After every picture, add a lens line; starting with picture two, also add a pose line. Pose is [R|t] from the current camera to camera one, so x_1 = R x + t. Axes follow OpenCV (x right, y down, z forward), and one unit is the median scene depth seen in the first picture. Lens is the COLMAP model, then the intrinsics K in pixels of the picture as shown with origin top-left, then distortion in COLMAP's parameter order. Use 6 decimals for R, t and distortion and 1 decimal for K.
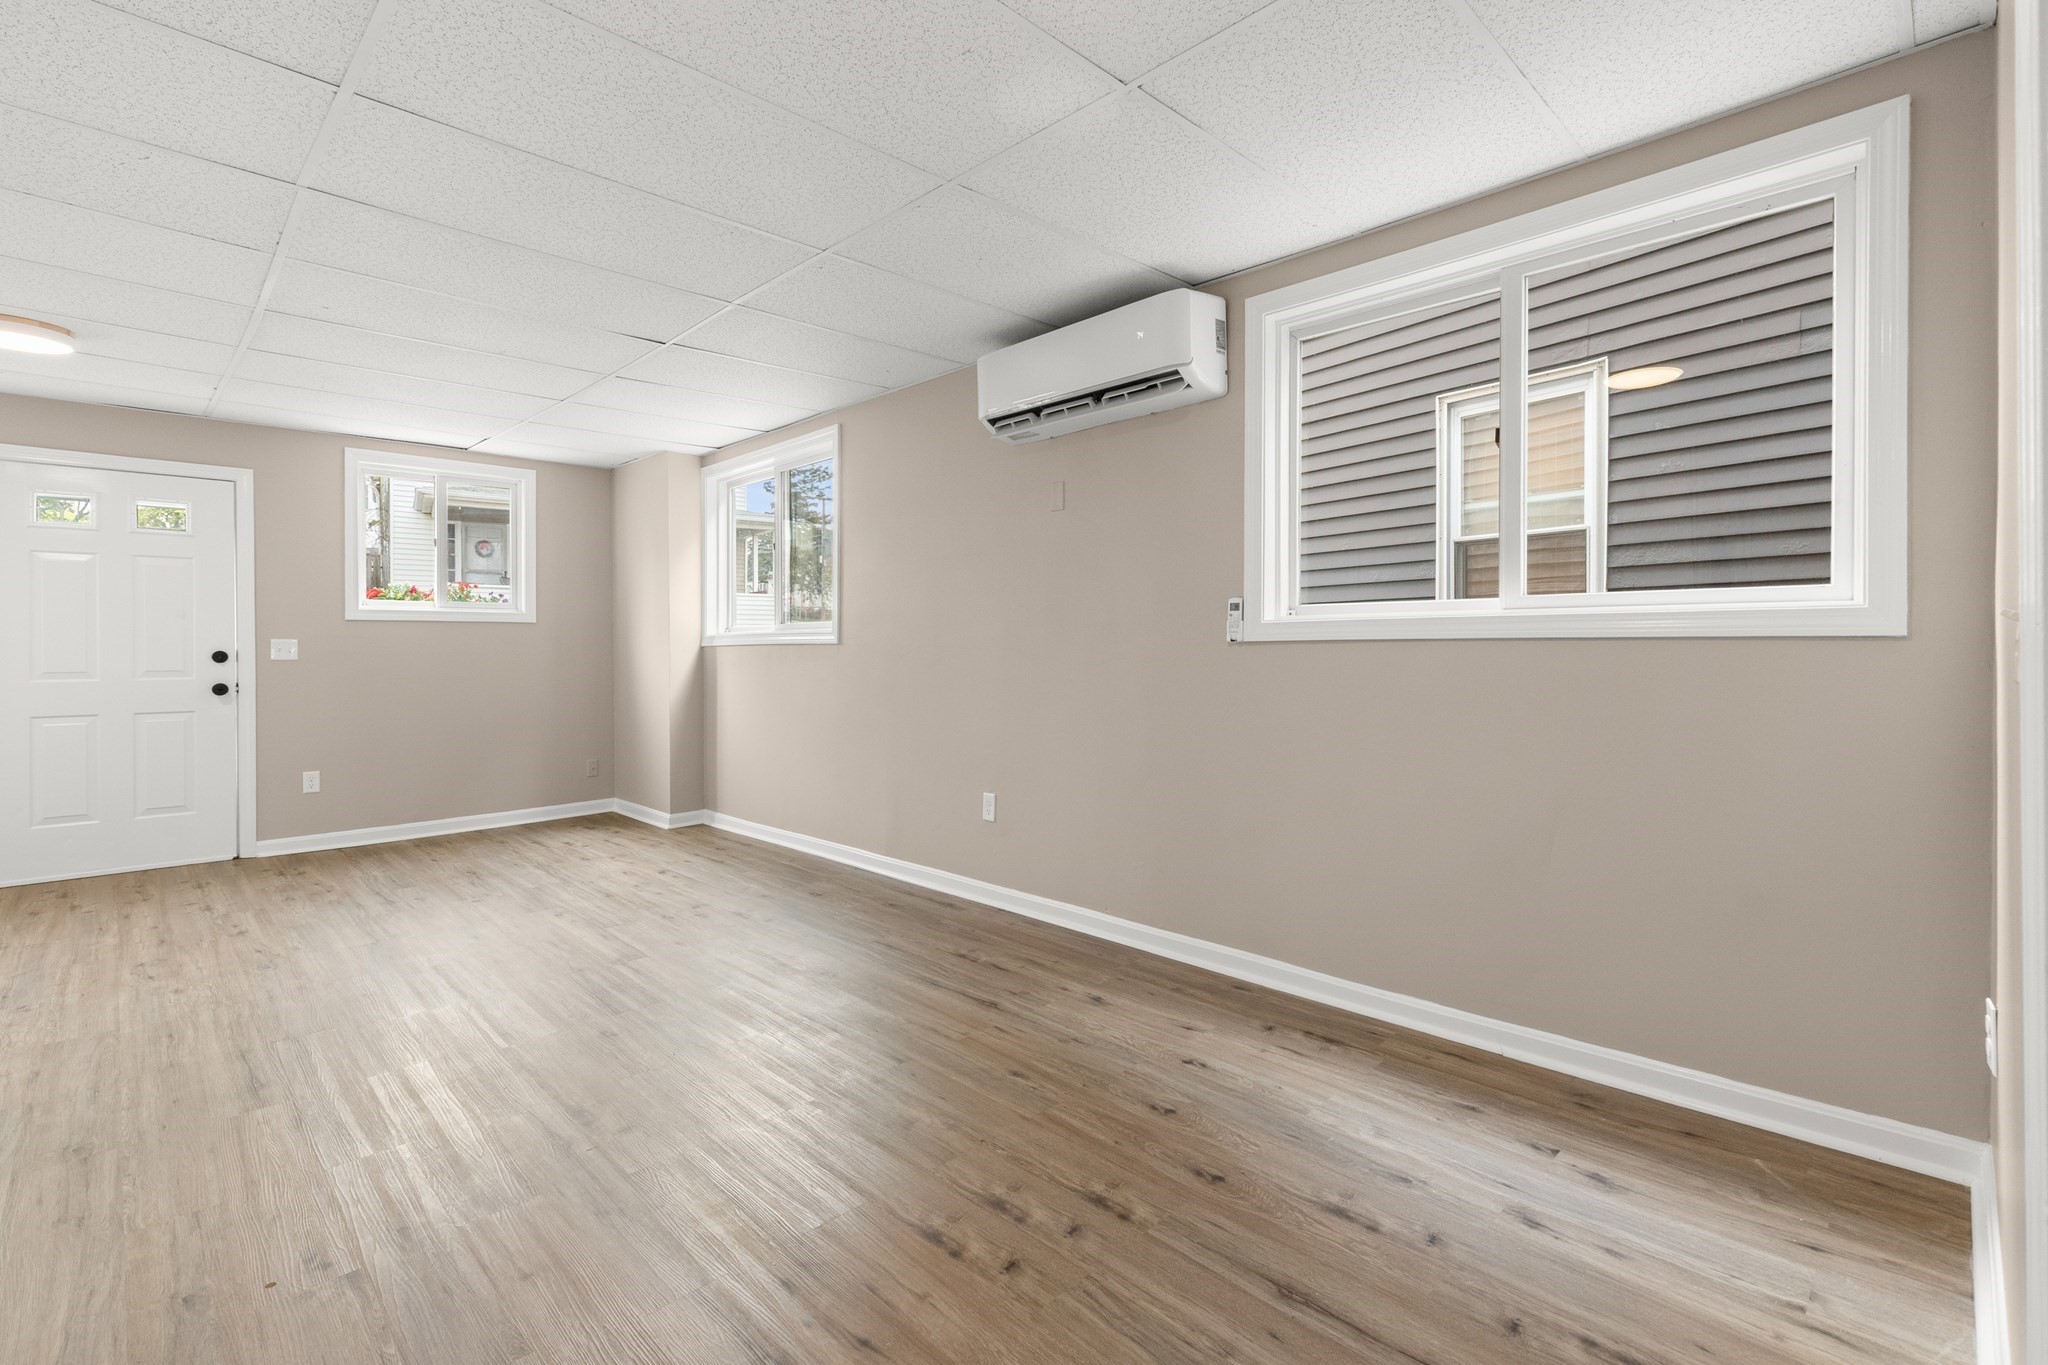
lens RADIAL K [[920.9, 0, 1042.3], [0, 920.9, 651.4], [0, 0, 1]] dist [0.002552, 0.000208]
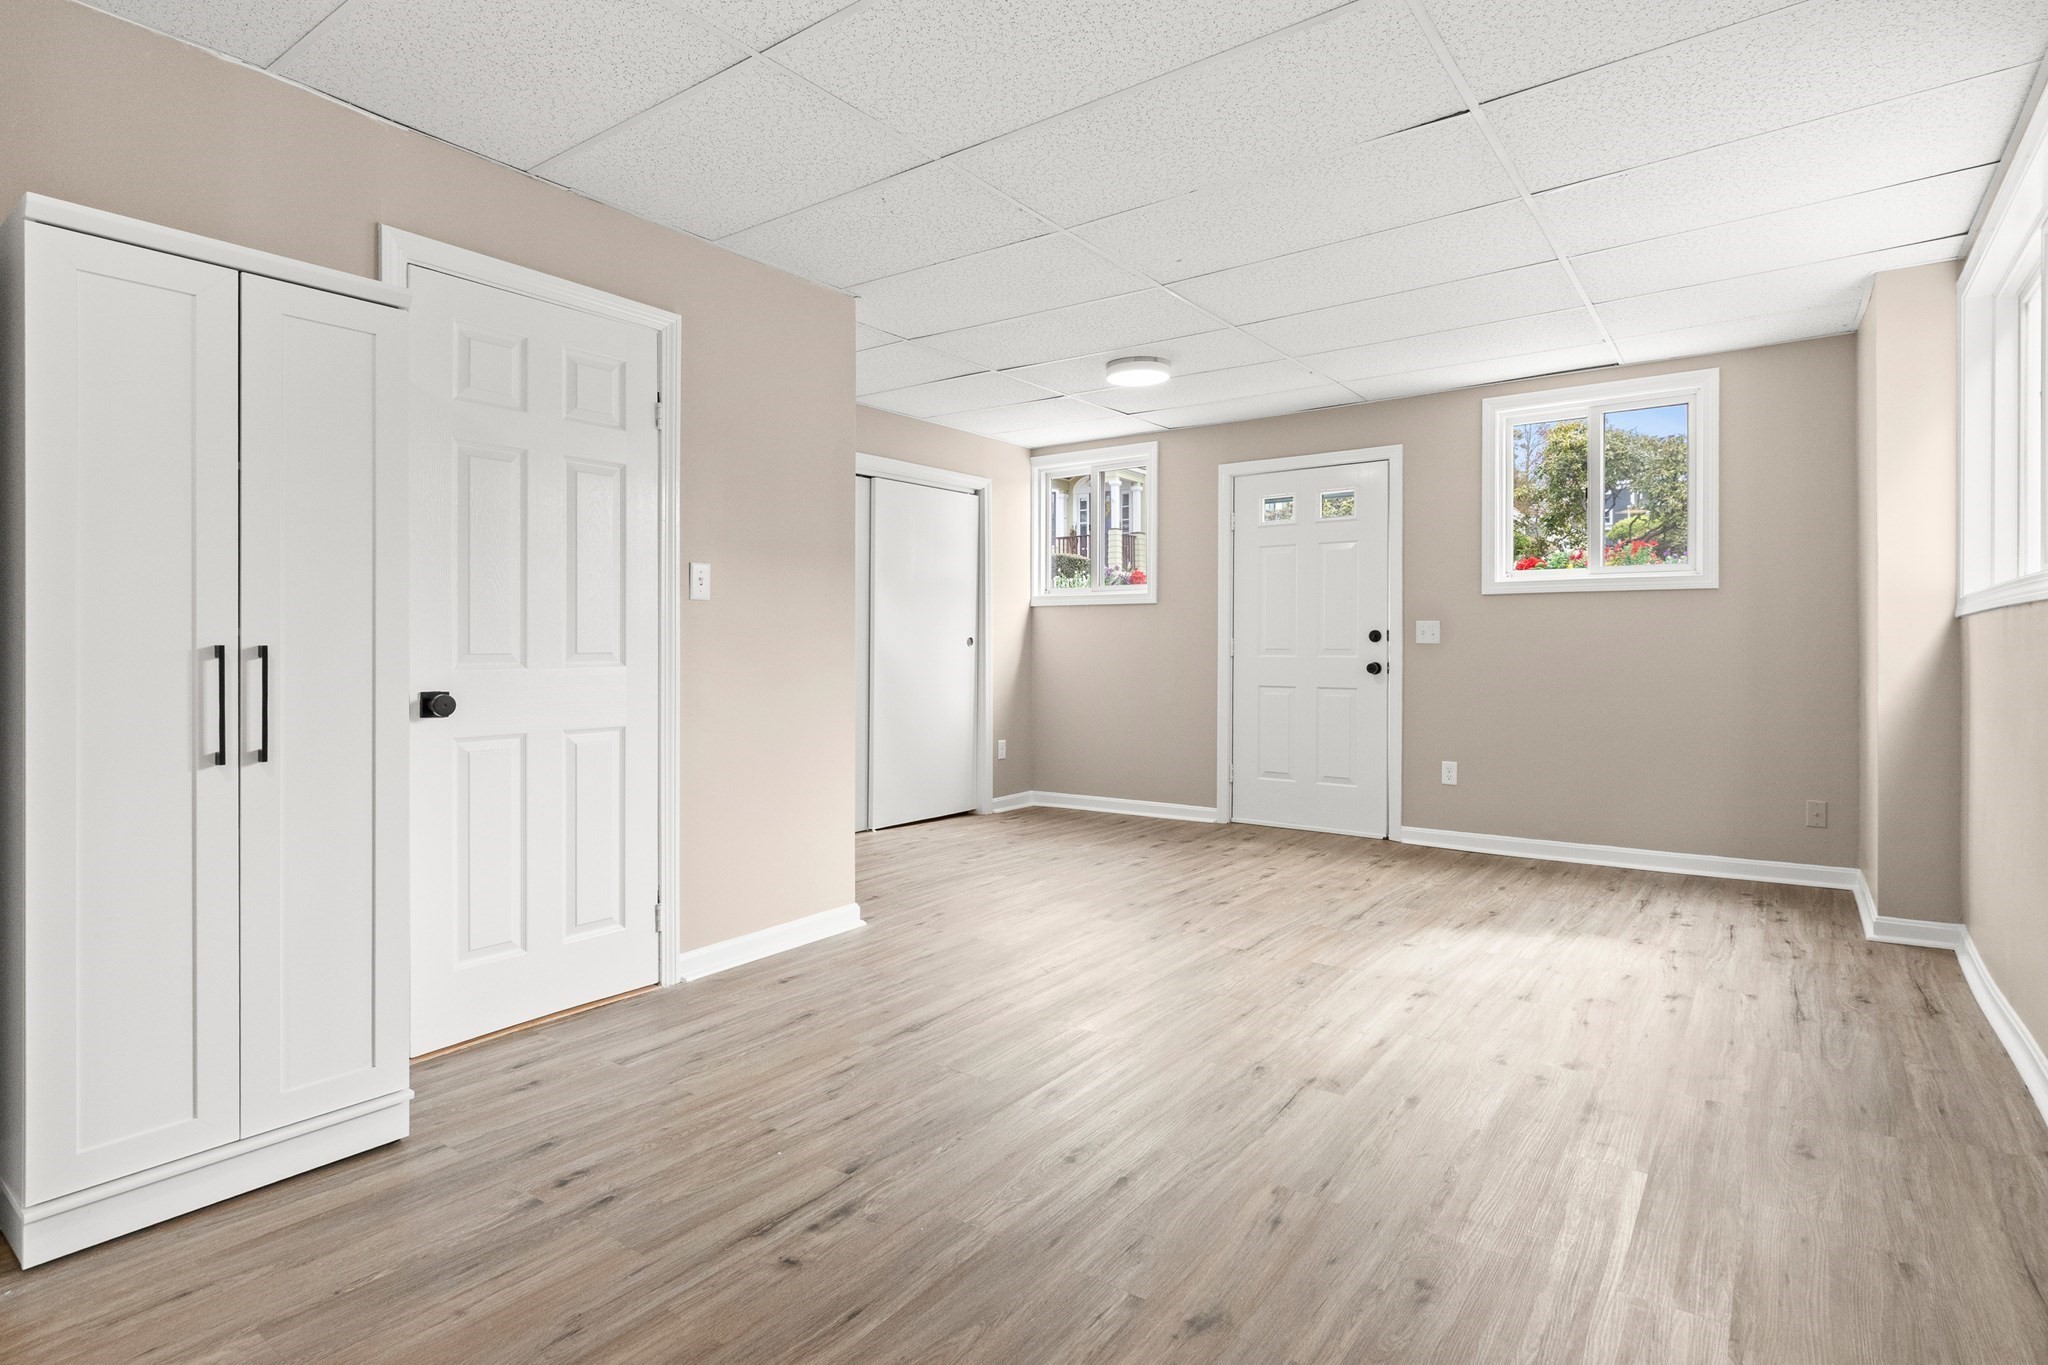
lens RADIAL K [[1028.3, 0, 1036.7], [0, 1028.3, 643.9], [0, 0, 1]] dist [0.001550, 0.000027]
pose [[0.152793, 0.004572, -0.988248, 0.163799], [-0.003889, 0.999984, 0.004025, 0.011409], [0.988251, 0.003229, 0.152809, 0.462841]]
